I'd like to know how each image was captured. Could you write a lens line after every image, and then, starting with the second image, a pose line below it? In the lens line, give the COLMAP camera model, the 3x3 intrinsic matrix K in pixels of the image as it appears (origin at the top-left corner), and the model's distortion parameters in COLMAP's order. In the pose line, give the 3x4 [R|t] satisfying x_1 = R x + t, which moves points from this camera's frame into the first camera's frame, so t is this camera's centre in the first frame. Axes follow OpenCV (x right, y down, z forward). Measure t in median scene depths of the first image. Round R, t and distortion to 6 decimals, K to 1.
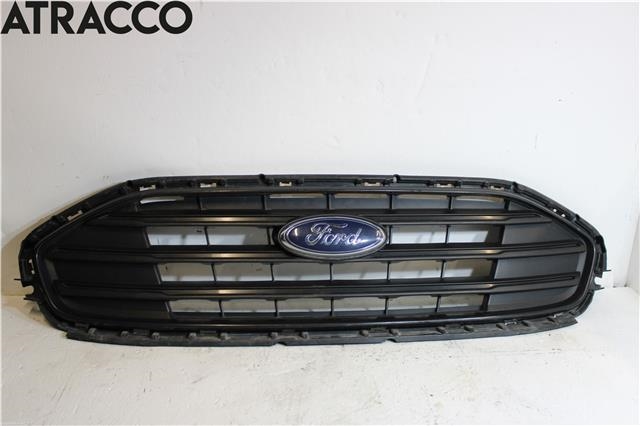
lens RADIAL K [[699.7, 0, 321.0], [0, 699.7, 214.0], [0, 0, 1]] dist [-0.010890, 0.000000]
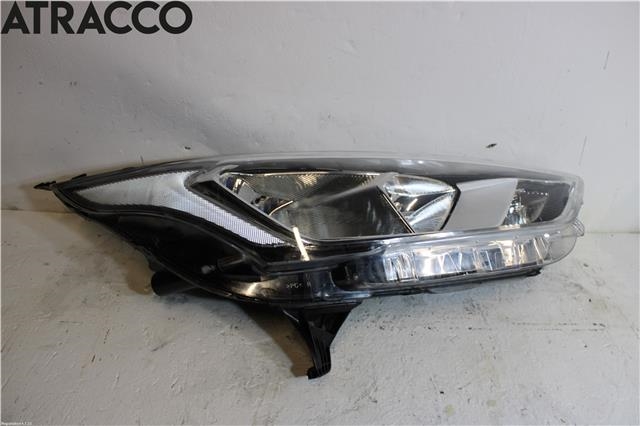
lens RADIAL K [[548.3, 0, 320.7], [0, 548.3, 212.9], [0, 0, 1]] dist [-0.073160, -0.003966]
pose [[0.995237, 0.062001, -0.075223, 0.054127], [-0.043202, 0.972281, 0.229790, -0.074629], [0.087385, -0.225446, 0.970329, 0.431805]]
